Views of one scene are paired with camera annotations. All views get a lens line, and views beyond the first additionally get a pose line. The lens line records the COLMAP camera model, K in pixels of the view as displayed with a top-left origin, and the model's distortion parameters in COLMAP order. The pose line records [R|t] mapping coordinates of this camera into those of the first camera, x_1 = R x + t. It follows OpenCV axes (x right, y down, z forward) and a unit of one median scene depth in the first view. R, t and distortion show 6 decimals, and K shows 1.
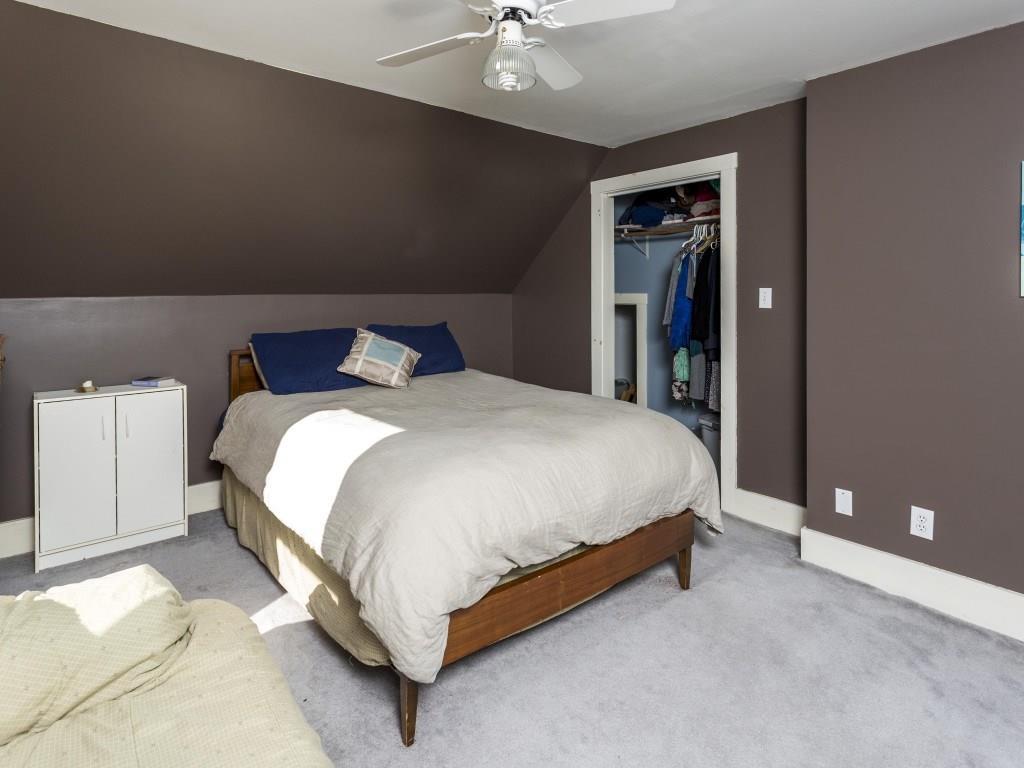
lens RADIAL K [[576.0, 0, 512.0], [0, 576.0, 384.0], [0, 0, 1]] dist [0.000697, 0.000111]
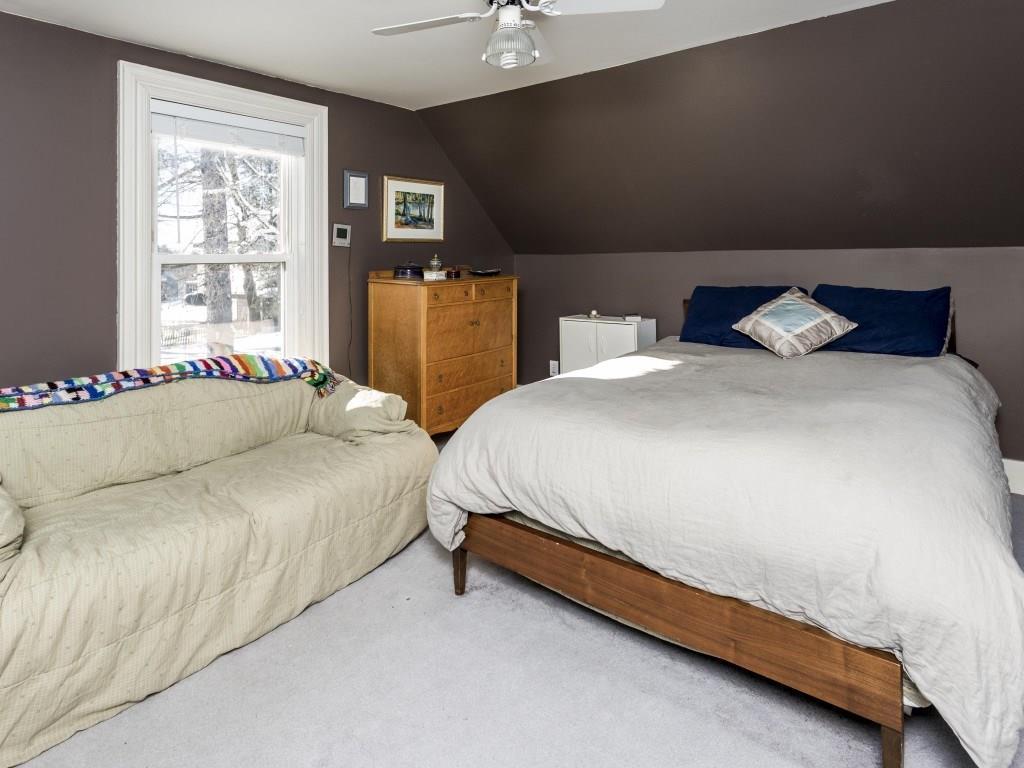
lens RADIAL K [[566.4, 0, 513.0], [0, 566.4, 337.1], [0, 0, 1]] dist [-0.000798, -0.000167]
pose [[0.222222, 0.144866, -0.964174, 0.733919], [-0.139889, 0.983406, 0.115514, -0.088951], [0.964909, 0.109207, 0.238799, 0.535839]]
